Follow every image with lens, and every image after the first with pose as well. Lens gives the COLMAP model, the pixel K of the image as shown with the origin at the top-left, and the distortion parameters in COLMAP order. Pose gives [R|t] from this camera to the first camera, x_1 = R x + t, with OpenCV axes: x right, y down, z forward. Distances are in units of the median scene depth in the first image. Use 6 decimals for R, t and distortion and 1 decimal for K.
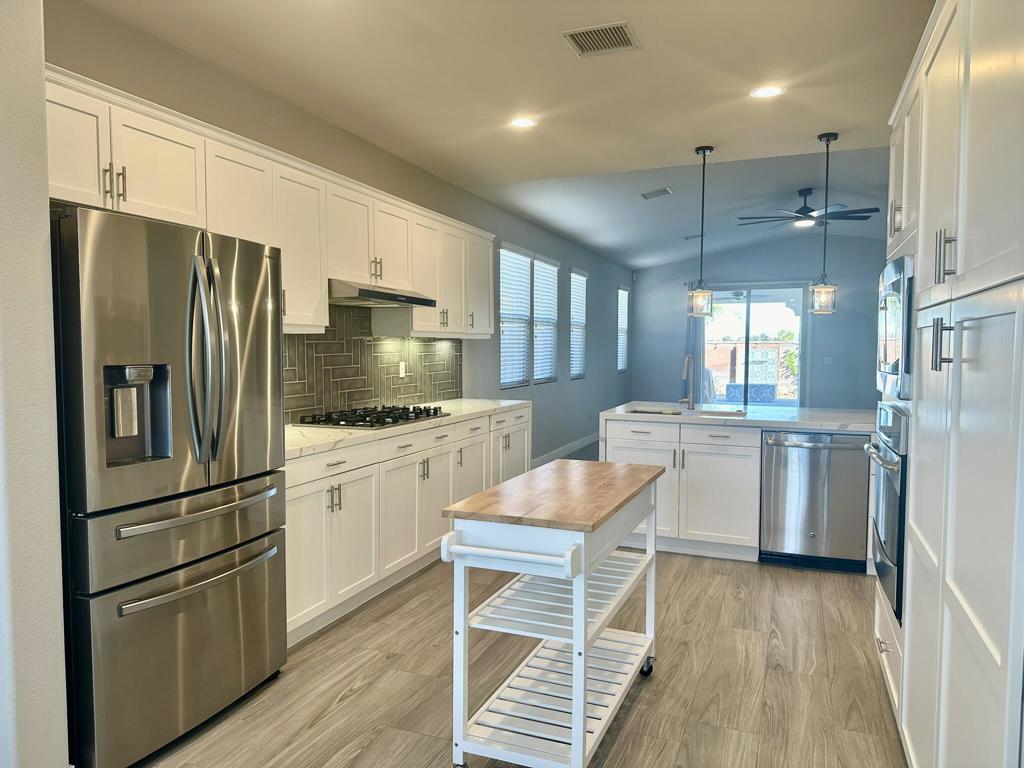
lens RADIAL K [[717.5, 0, 512.4], [0, 717.5, 388.3], [0, 0, 1]] dist [0.013062, -0.006163]
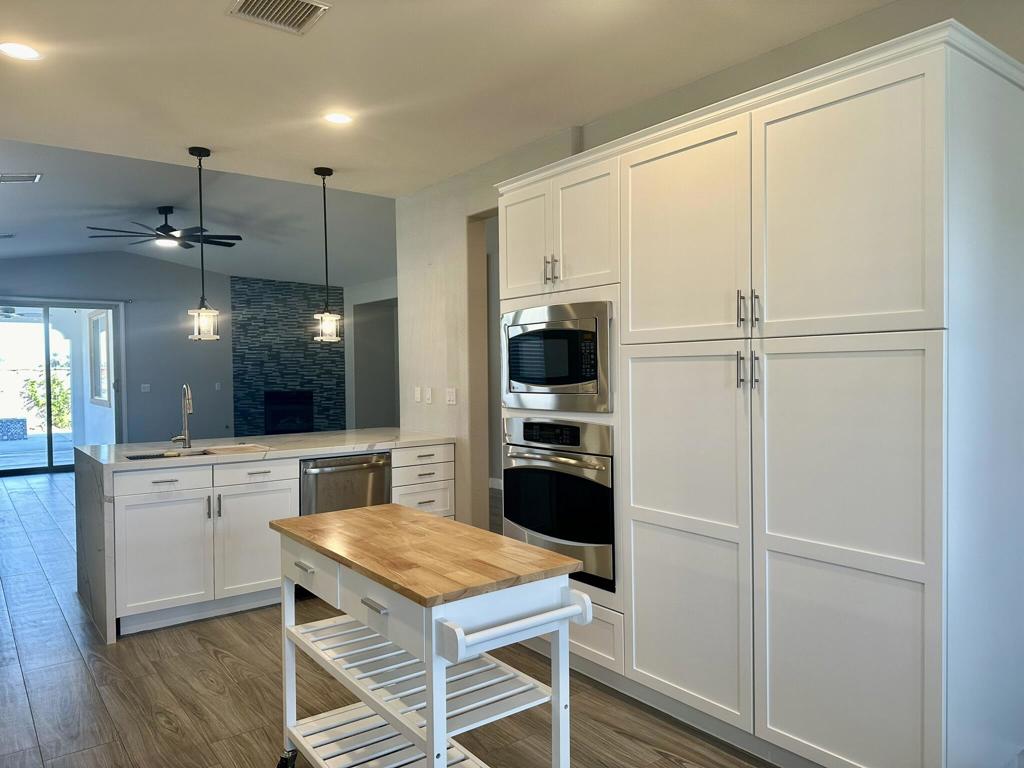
lens RADIAL K [[717.5, 0, 522.0], [0, 717.5, 382.8], [0, 0, 1]] dist [0.013062, -0.006163]
pose [[0.509130, -0.022686, 0.860390, -0.176058], [0.059745, 0.998173, -0.009034, -0.010244], [-0.858613, 0.056004, 0.509555, 0.134644]]
